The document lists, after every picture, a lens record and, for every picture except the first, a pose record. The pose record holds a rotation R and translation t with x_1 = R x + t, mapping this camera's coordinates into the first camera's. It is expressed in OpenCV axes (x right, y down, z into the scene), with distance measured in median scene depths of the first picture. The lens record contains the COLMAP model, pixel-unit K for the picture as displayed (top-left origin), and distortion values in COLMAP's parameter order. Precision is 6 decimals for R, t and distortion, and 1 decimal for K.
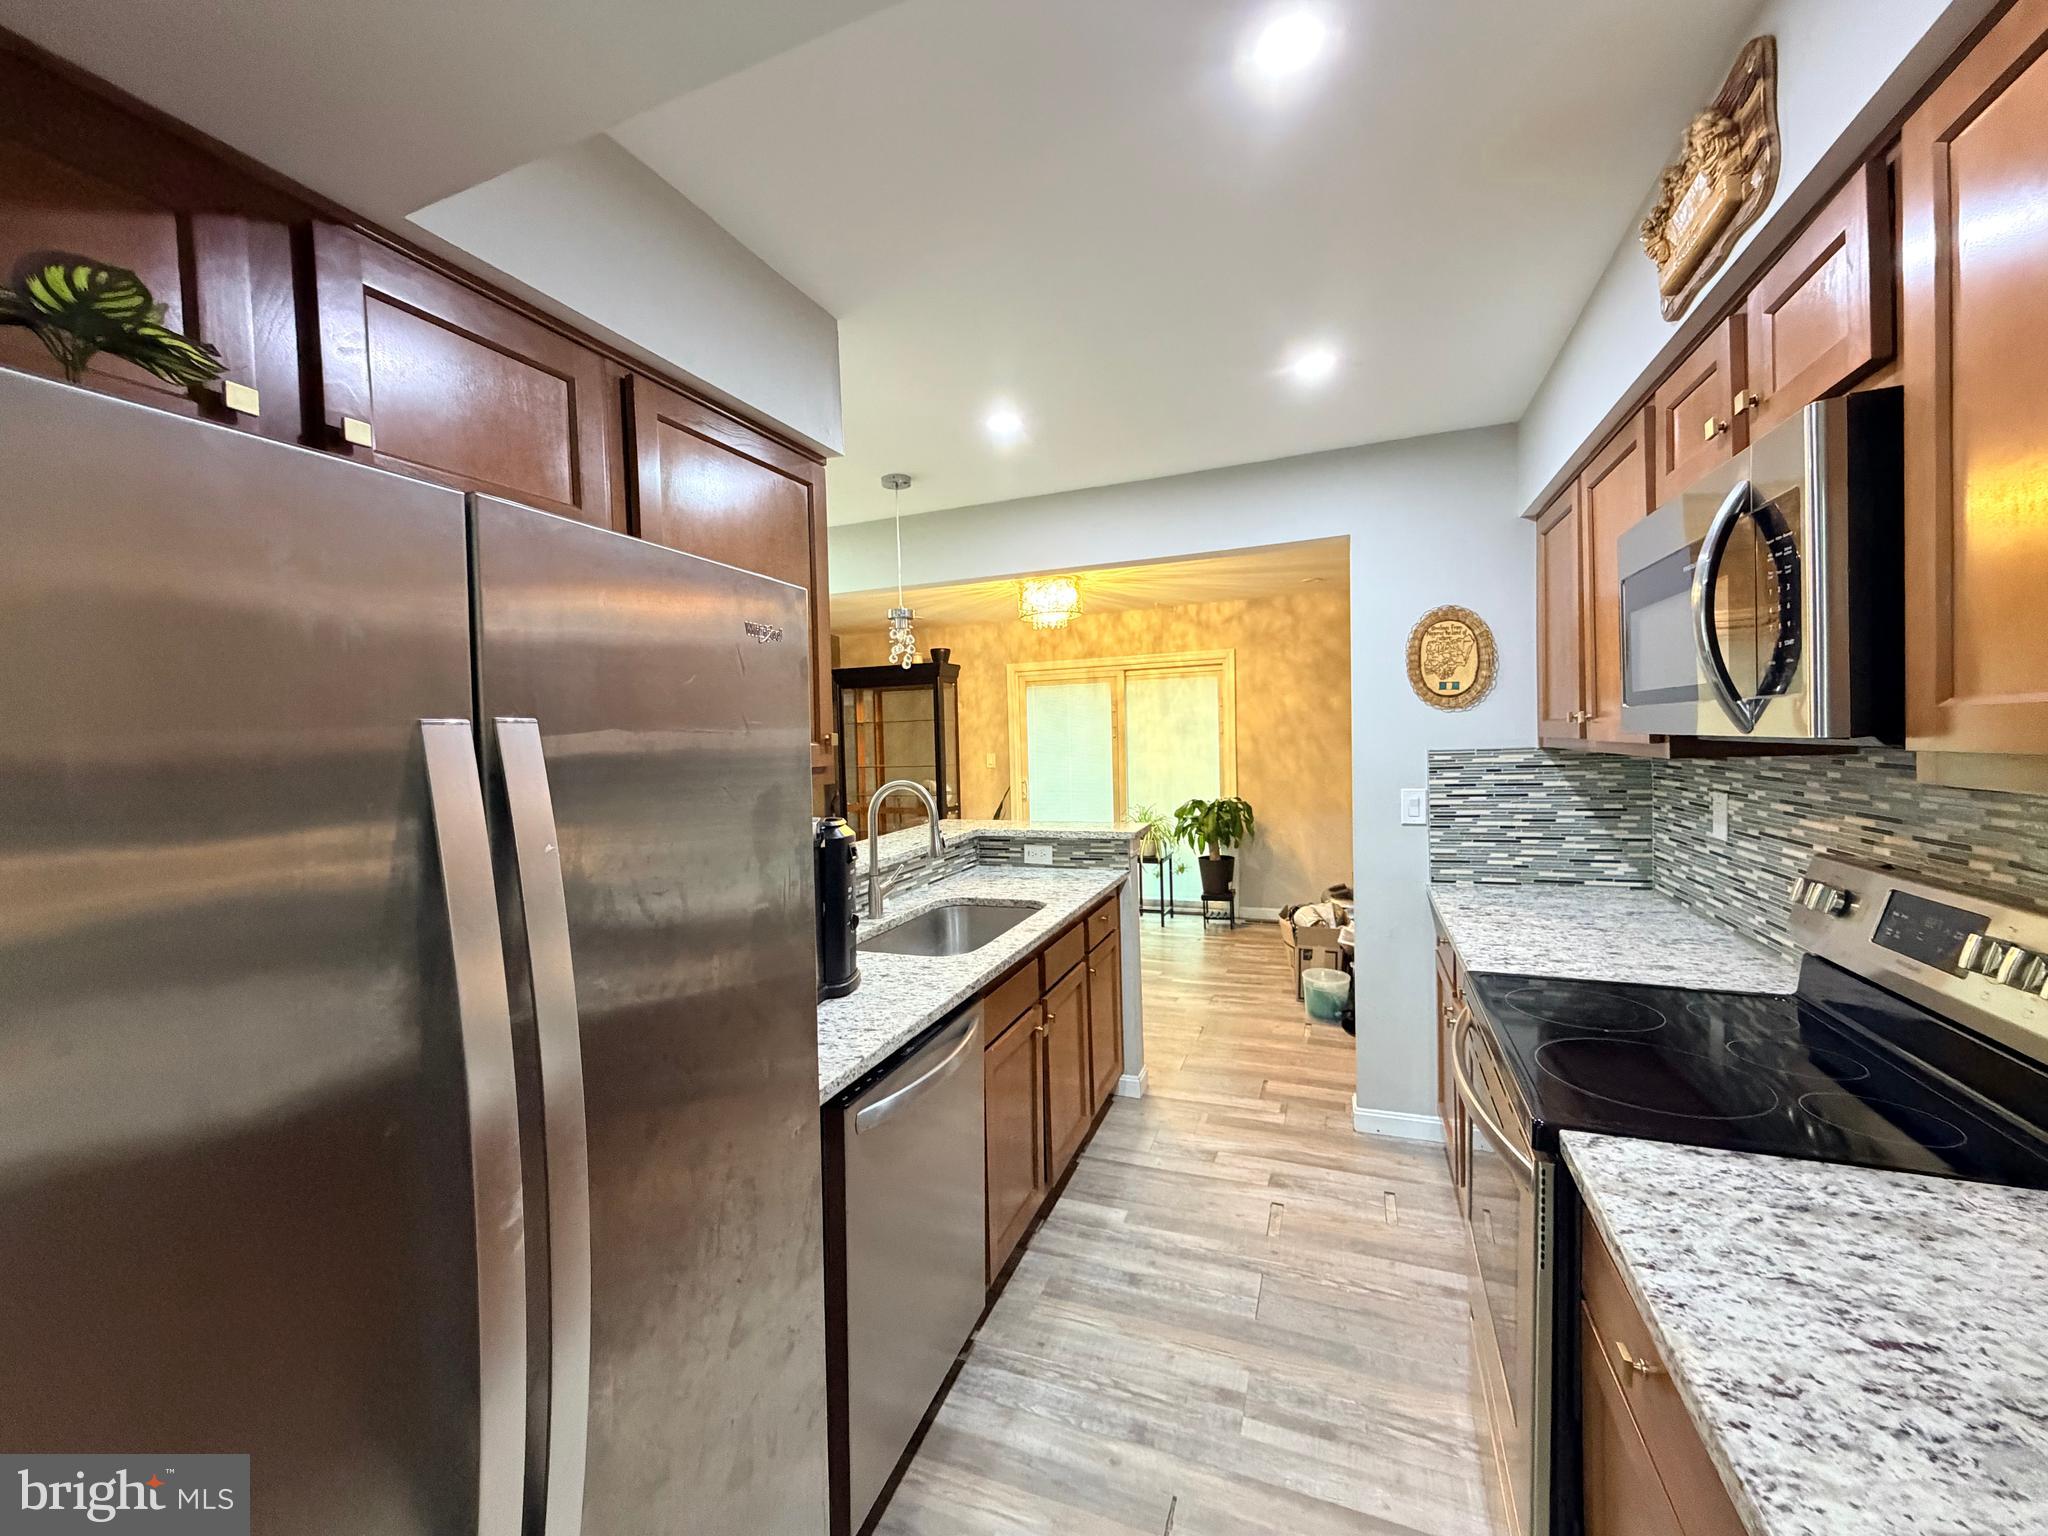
lens RADIAL K [[815.2, 0, 1014.0], [0, 815.2, 759.4], [0, 0, 1]] dist [-0.000064, 0.000228]
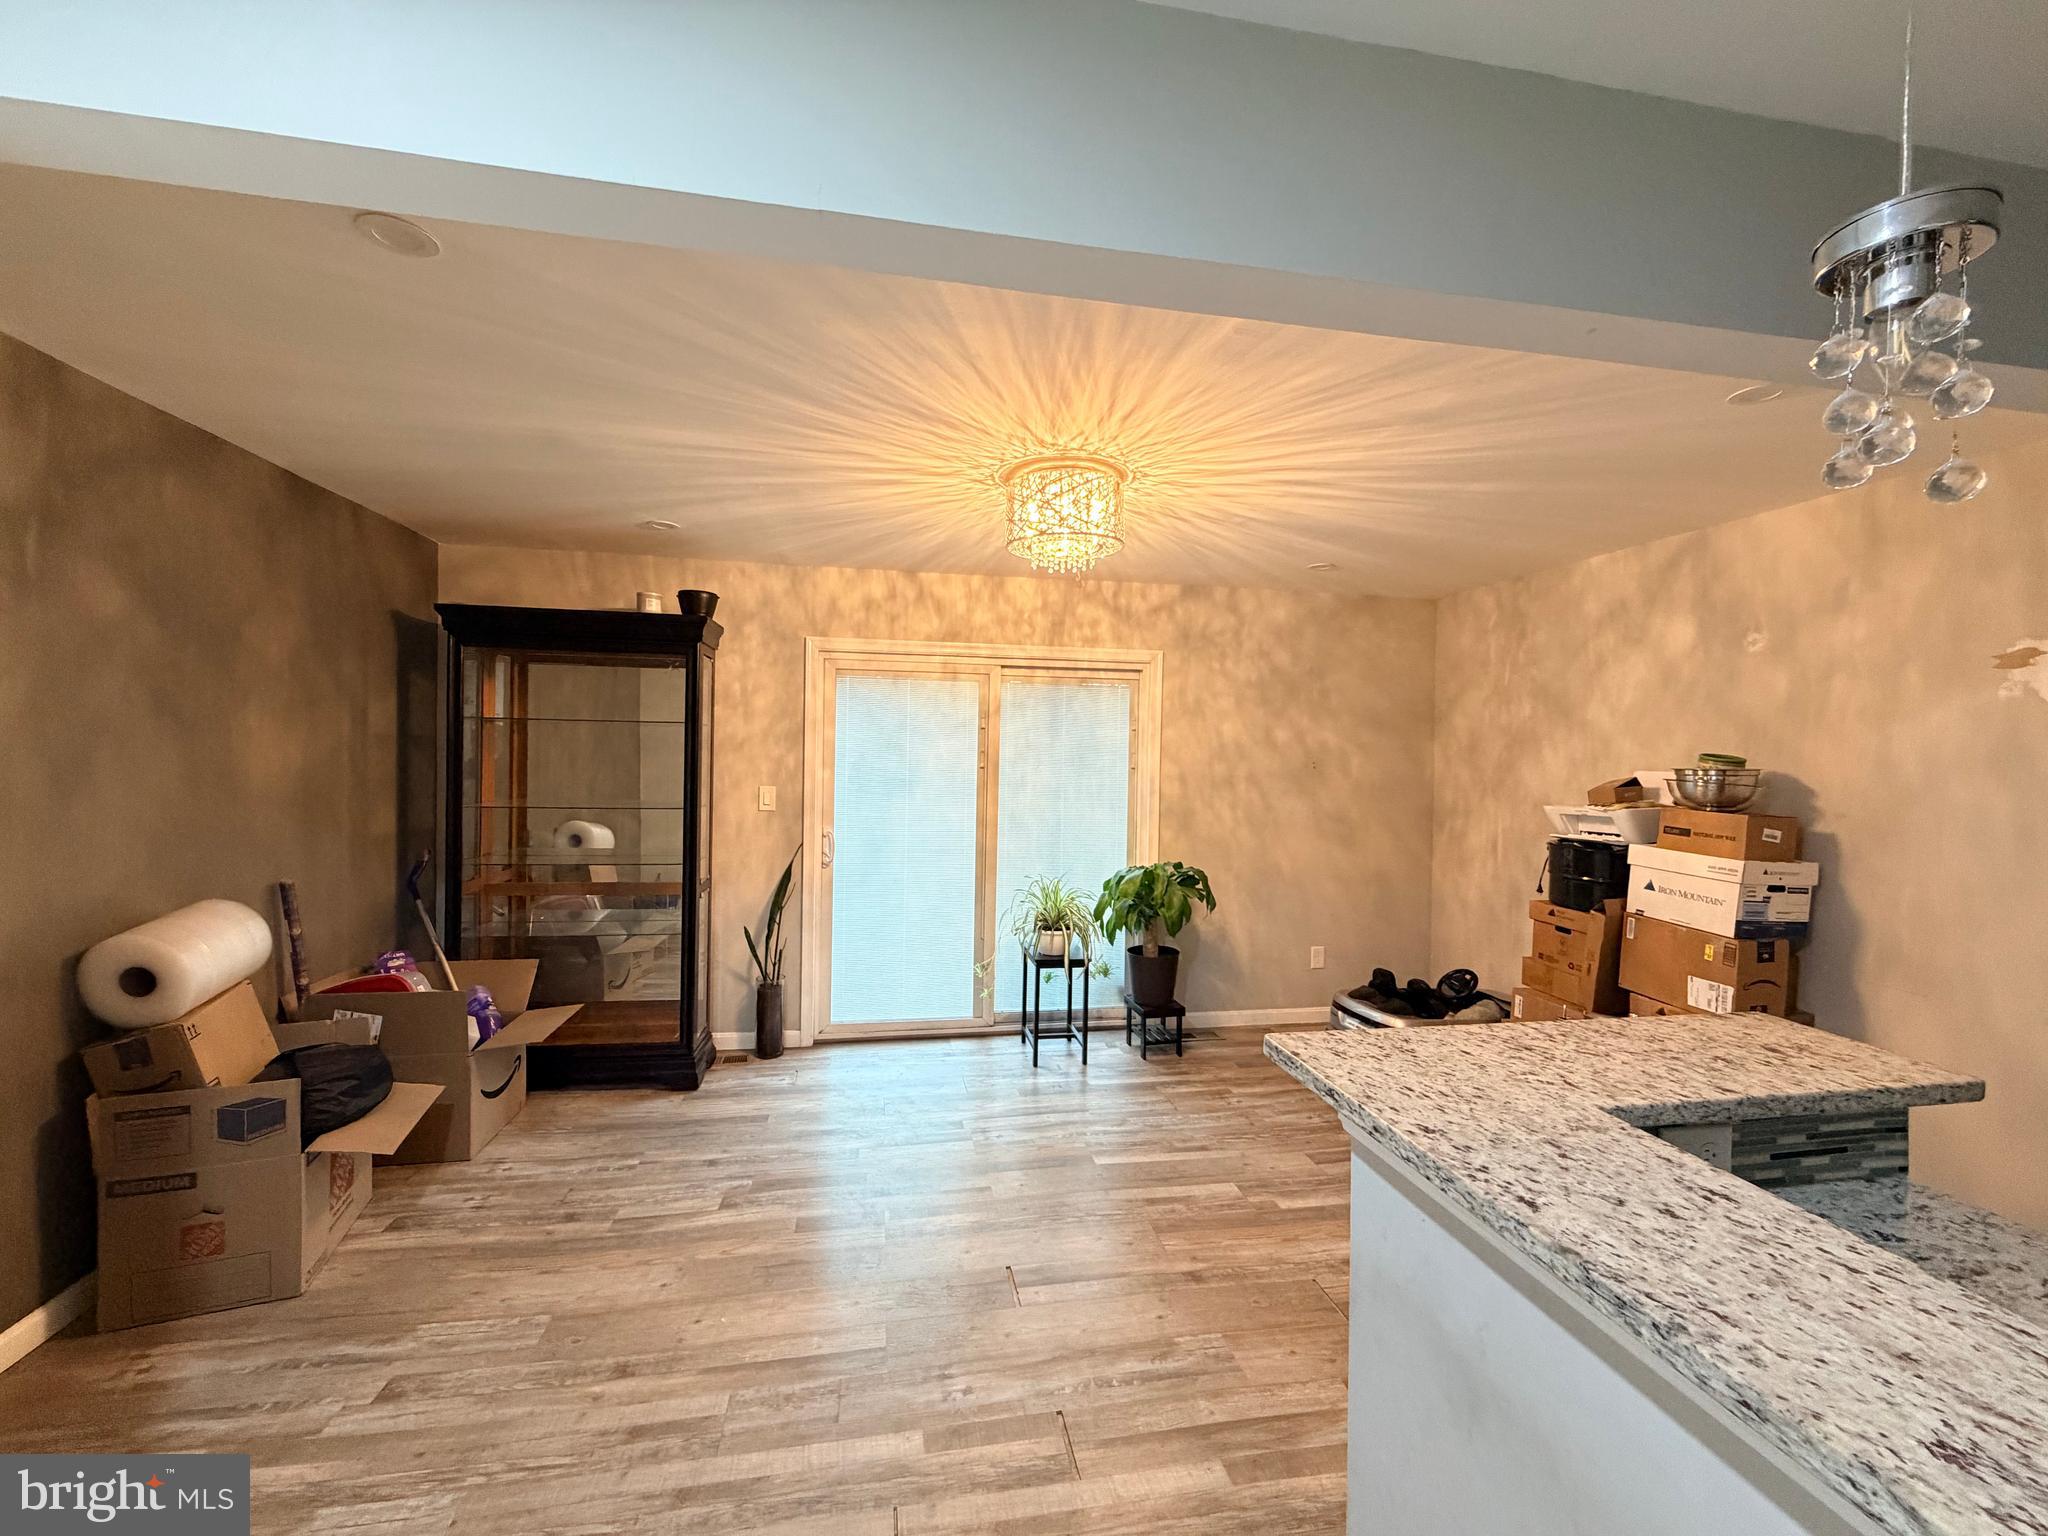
lens RADIAL K [[815.2, 0, 1015.6], [0, 815.2, 762.6], [0, 0, 1]] dist [-0.000064, 0.000228]
pose [[0.843615, 0.038698, 0.535552, -0.471096], [-0.030349, 0.999242, -0.024397, -0.037309], [-0.536090, 0.004328, 0.844150, 1.017521]]
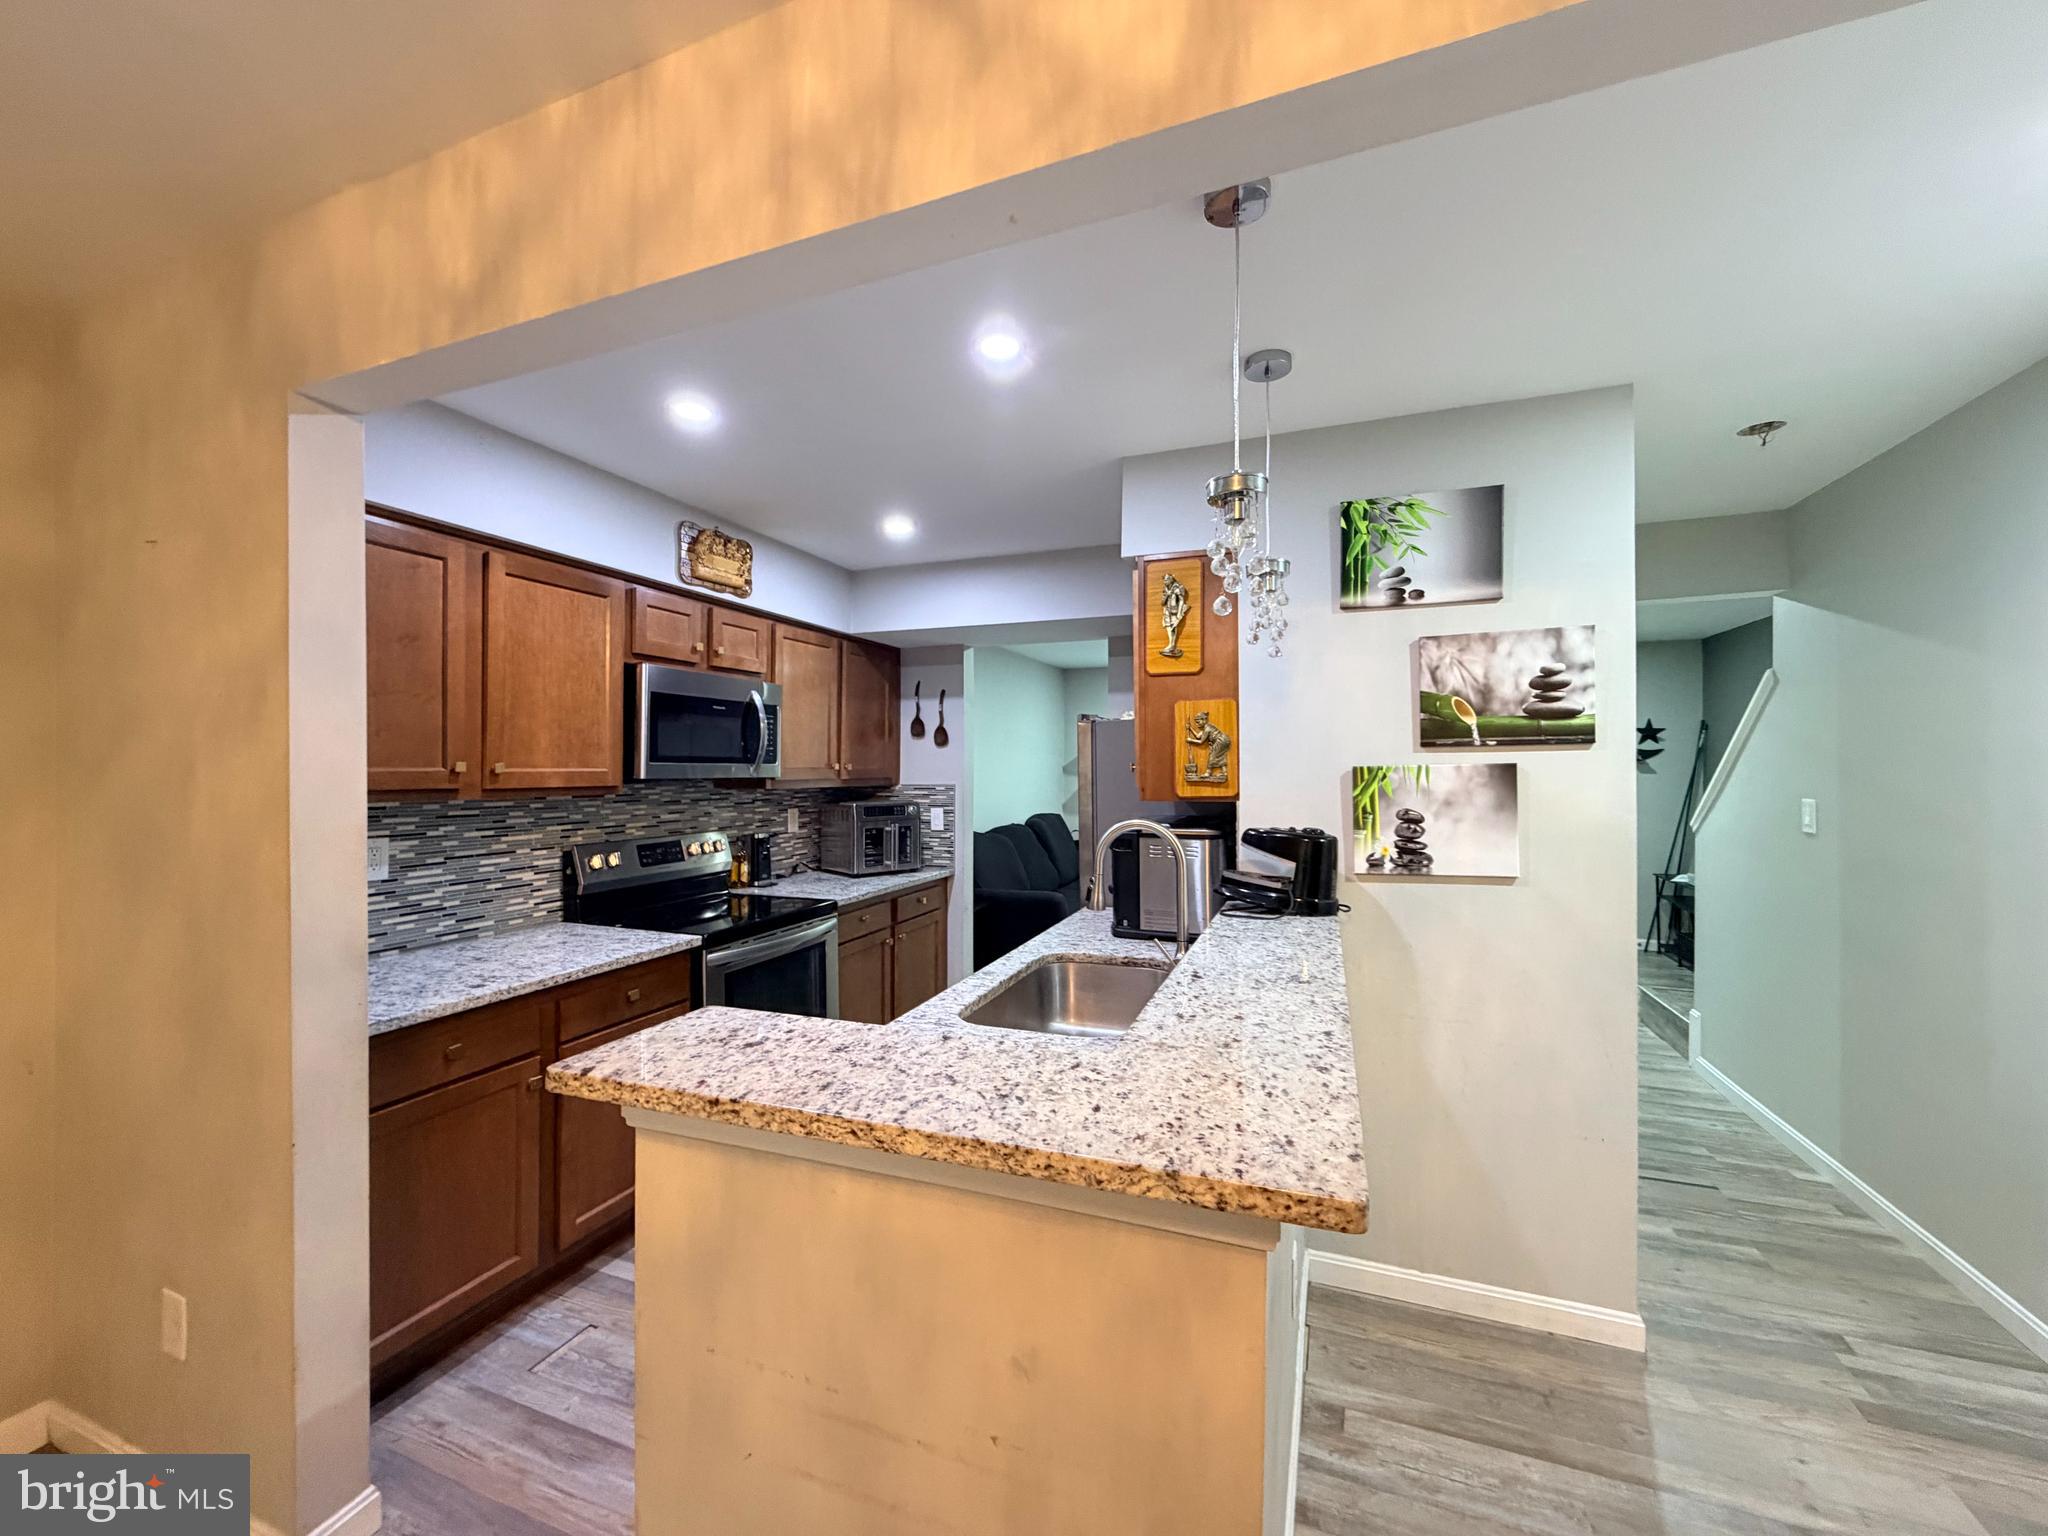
lens RADIAL K [[815.2, 0, 1018.8], [0, 815.2, 765.9], [0, 0, 1]] dist [-0.000064, 0.000228]
pose [[-0.999475, 0.030906, -0.009688, -0.010630], [0.030657, 0.999221, 0.024833, -0.044554], [0.010448, 0.024523, -0.999645, 1.561212]]
